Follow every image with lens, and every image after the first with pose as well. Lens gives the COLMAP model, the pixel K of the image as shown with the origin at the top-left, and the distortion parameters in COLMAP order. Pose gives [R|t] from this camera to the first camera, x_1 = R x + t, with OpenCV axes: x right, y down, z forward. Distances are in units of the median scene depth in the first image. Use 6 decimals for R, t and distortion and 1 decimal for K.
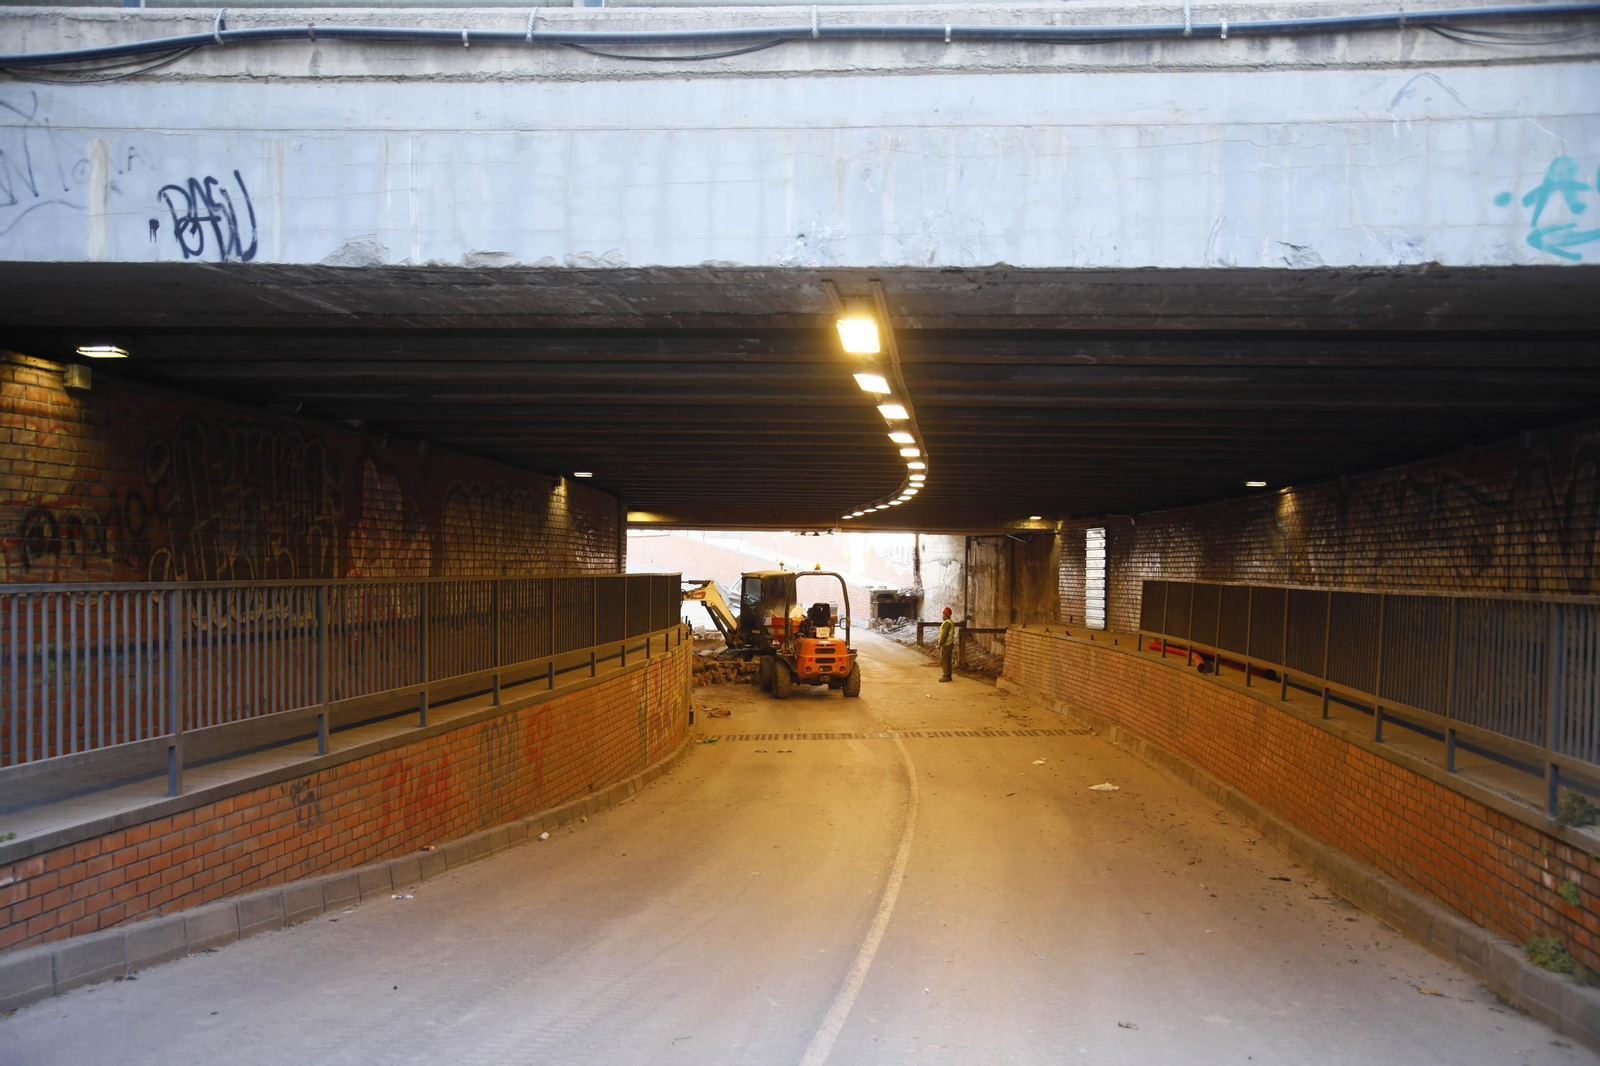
lens RADIAL K [[1815.3, 0, 800.0], [0, 1815.3, 533.0], [0, 0, 1]] dist [0.086473, 0.209582]
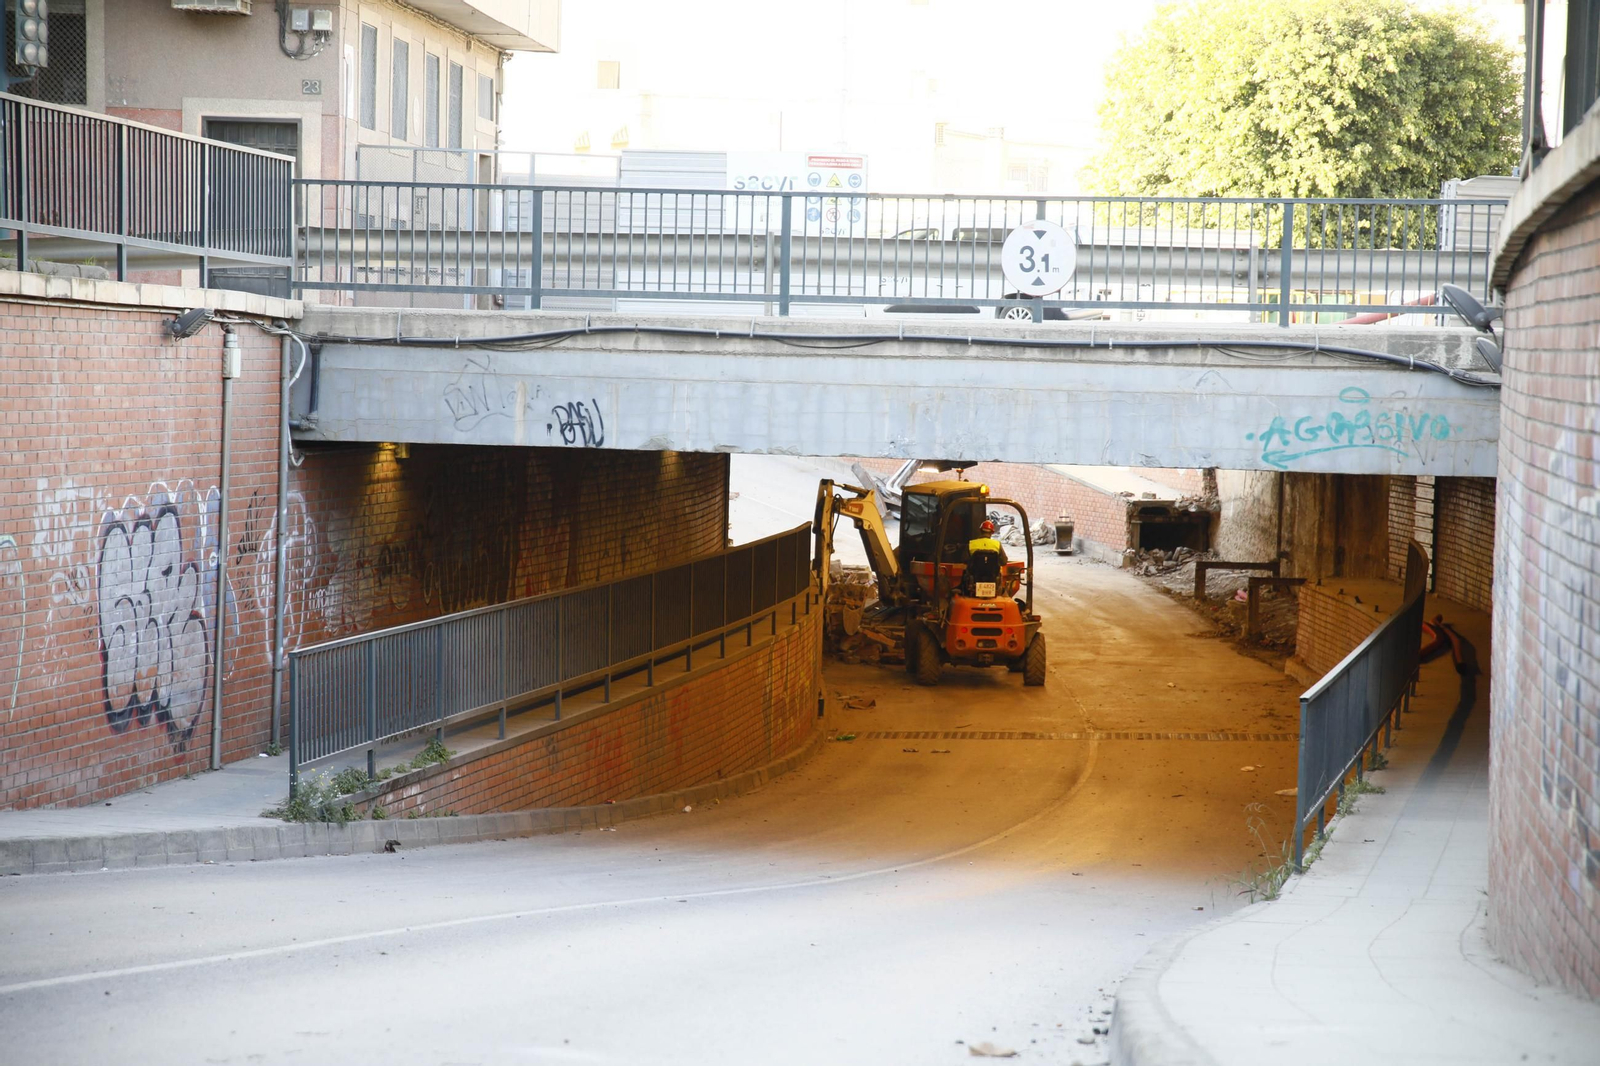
lens RADIAL K [[4851.2, 0, 800.0], [0, 4851.2, 533.0], [0, 0, 1]] dist [0.963134, 0.705242]
pose [[0.998046, 0.014486, -0.060779, 0.160356], [-0.010786, 0.998094, 0.060757, -0.281982], [0.061543, -0.059983, 0.996300, -3.047610]]
